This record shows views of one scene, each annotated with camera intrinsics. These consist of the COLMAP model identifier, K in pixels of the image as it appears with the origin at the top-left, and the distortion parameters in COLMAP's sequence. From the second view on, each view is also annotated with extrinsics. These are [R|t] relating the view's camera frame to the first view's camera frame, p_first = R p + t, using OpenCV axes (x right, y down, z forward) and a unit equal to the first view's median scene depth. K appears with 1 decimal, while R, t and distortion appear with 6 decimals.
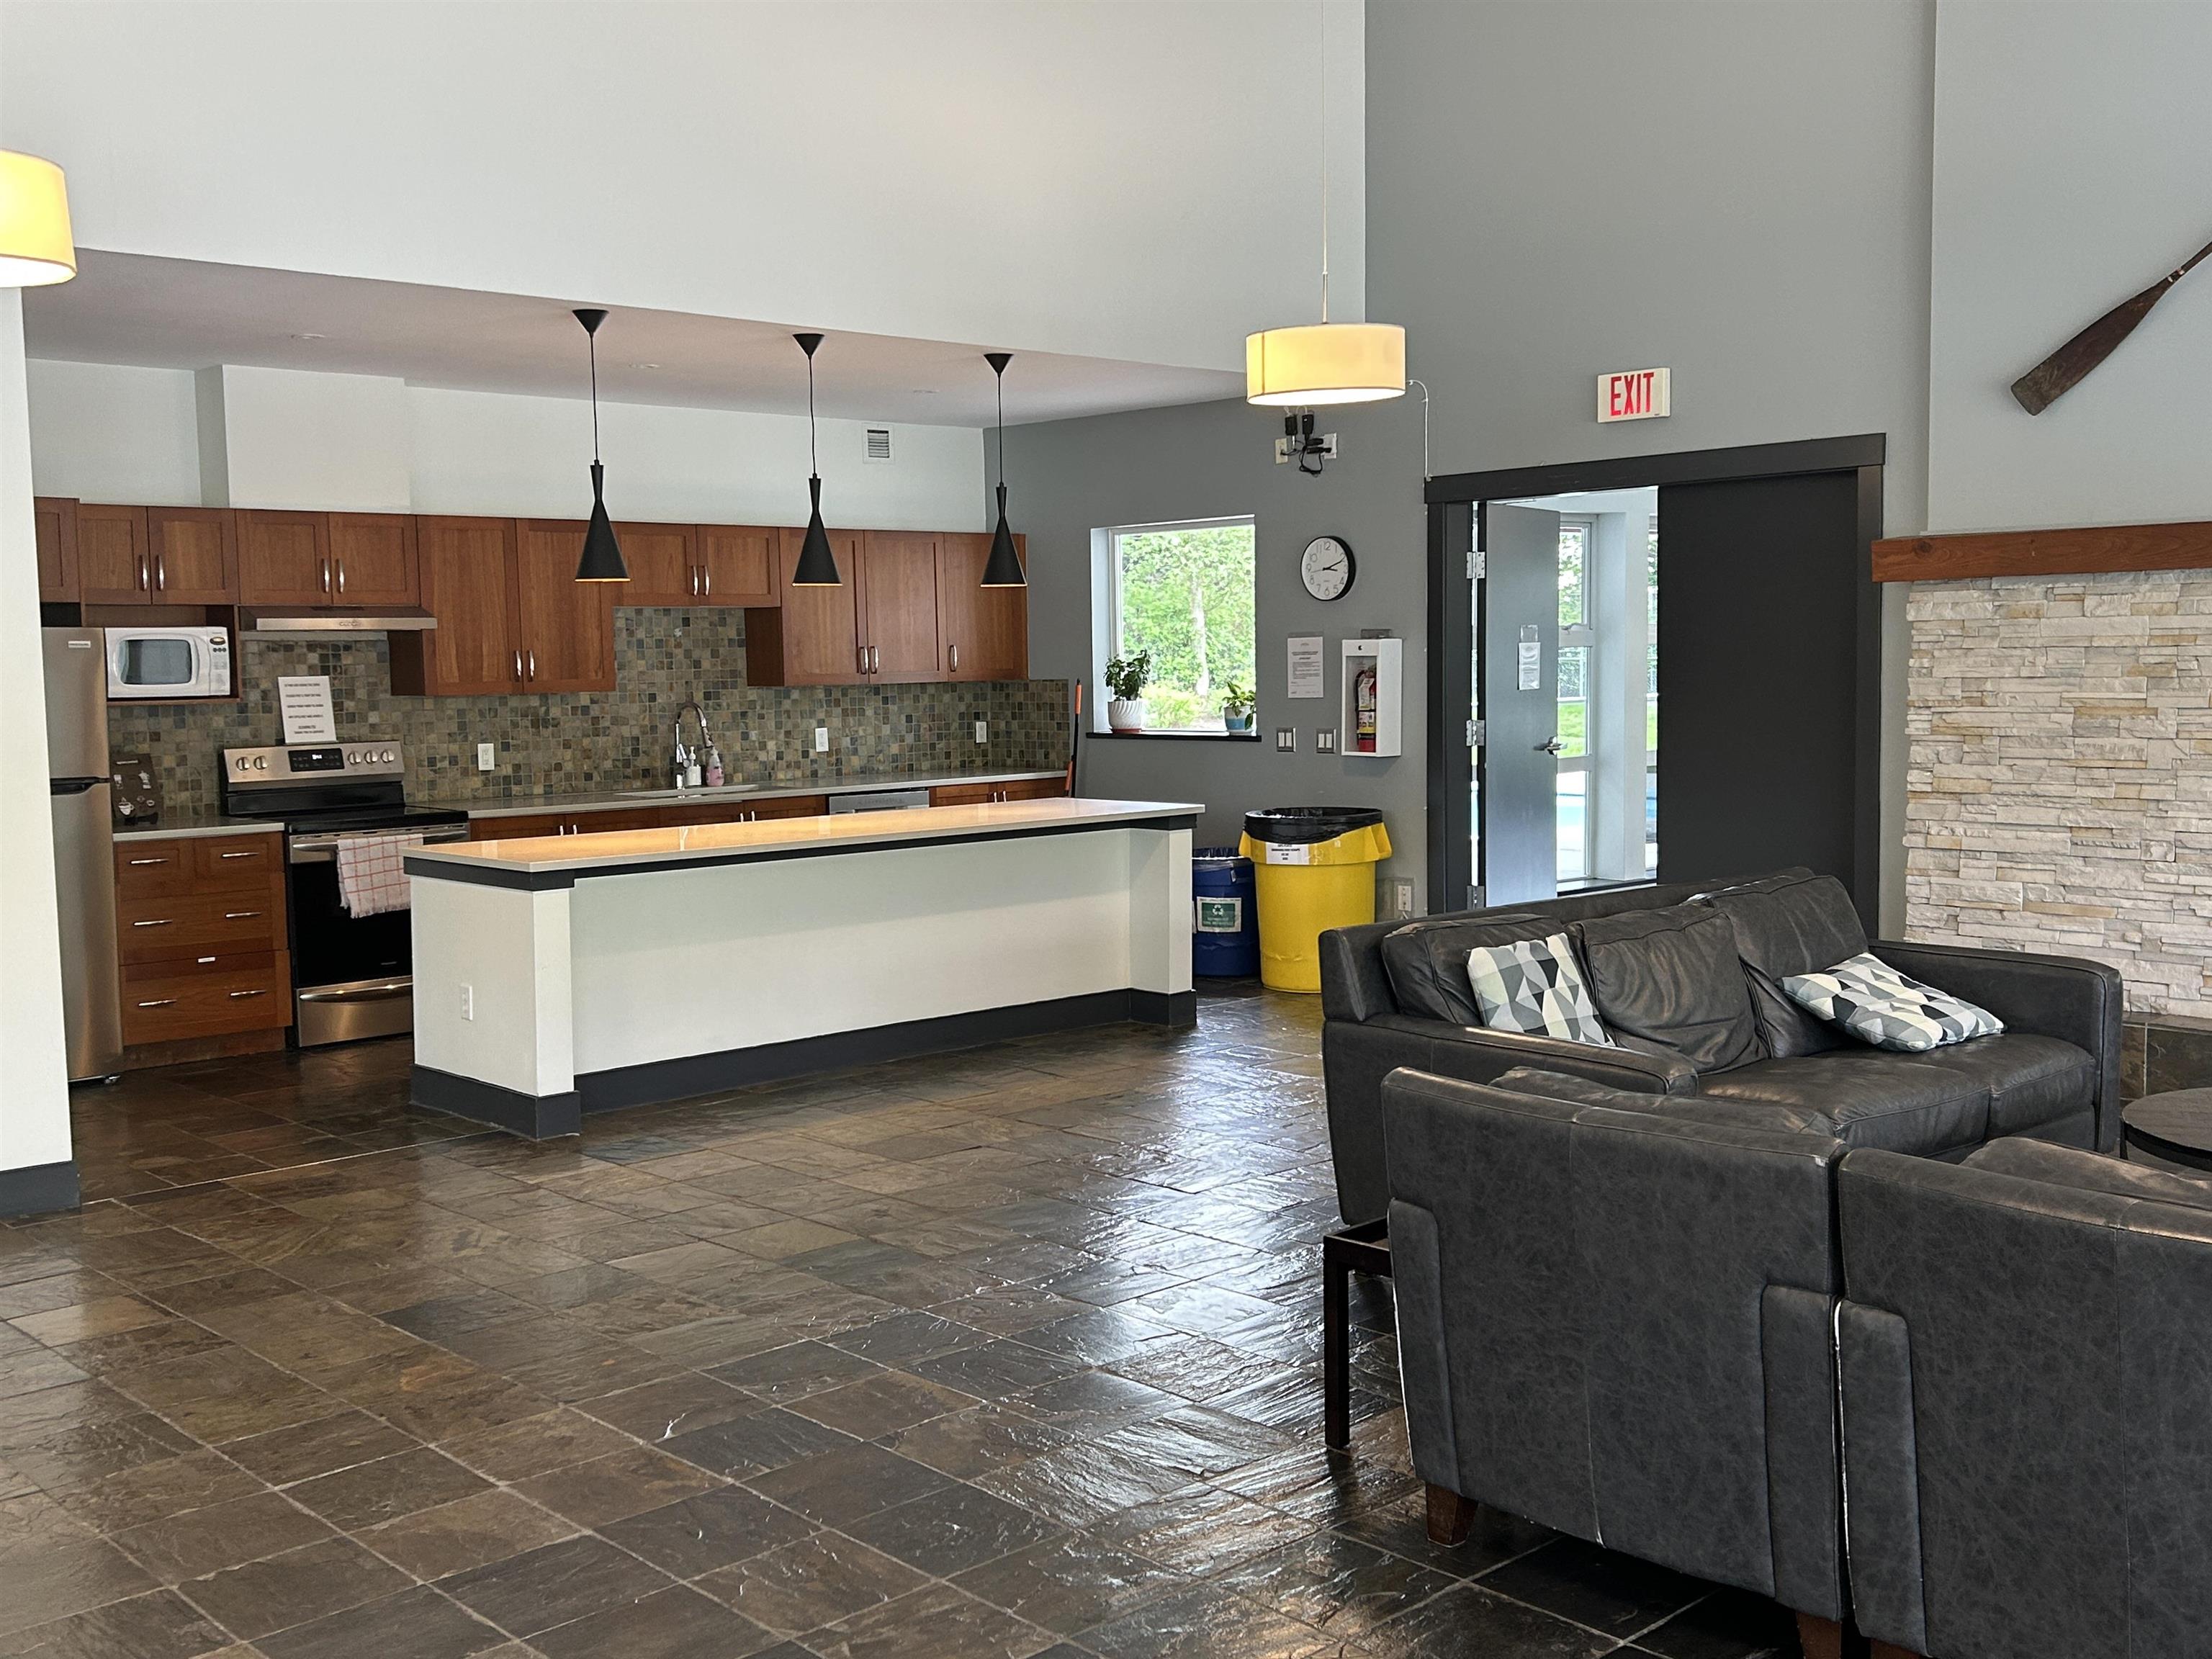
lens RADIAL K [[2258.9, 0, 1104.1], [0, 2258.9, 826.7], [0, 0, 1]] dist [-0.000683, 0.000000]
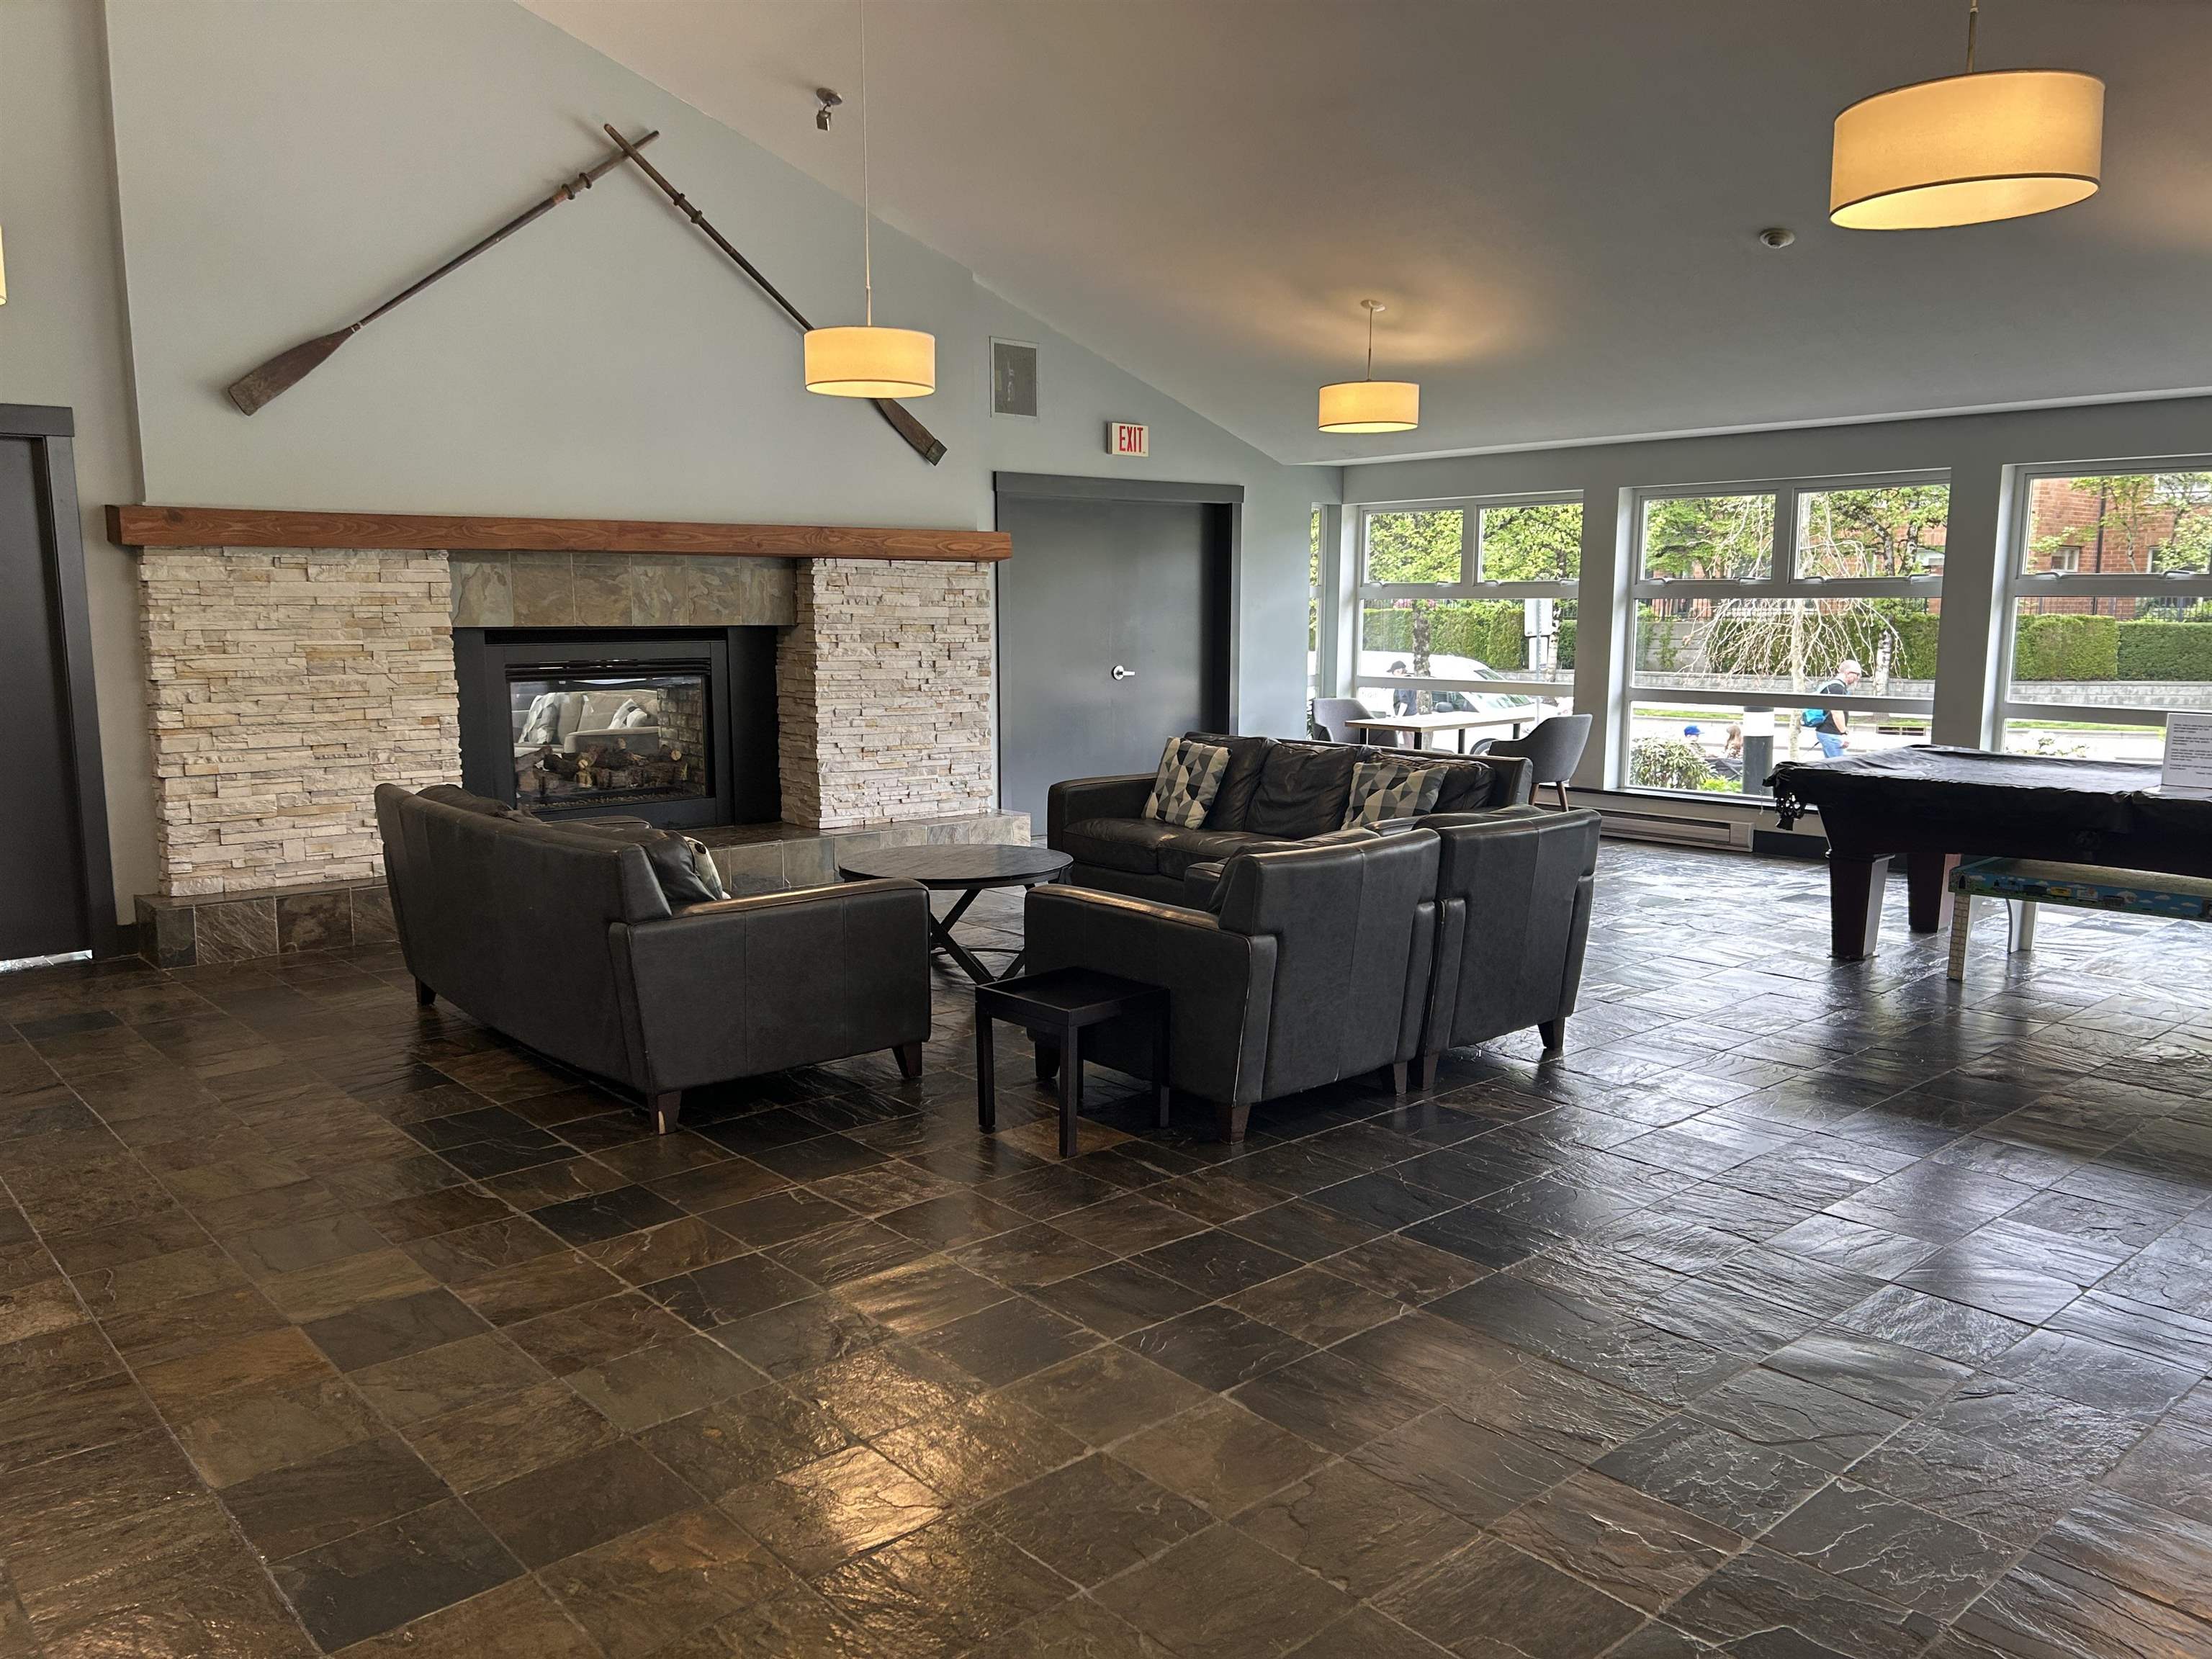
lens RADIAL K [[1648.1, 0, 1102.0], [0, 1648.1, 836.9], [0, 0, 1]] dist [0.037359, 0.003927]
pose [[0.025389, -0.127038, 0.991573, -0.508109], [0.080601, 0.988923, 0.124635, -0.030298], [-0.996423, 0.076757, 0.035347, 0.518909]]
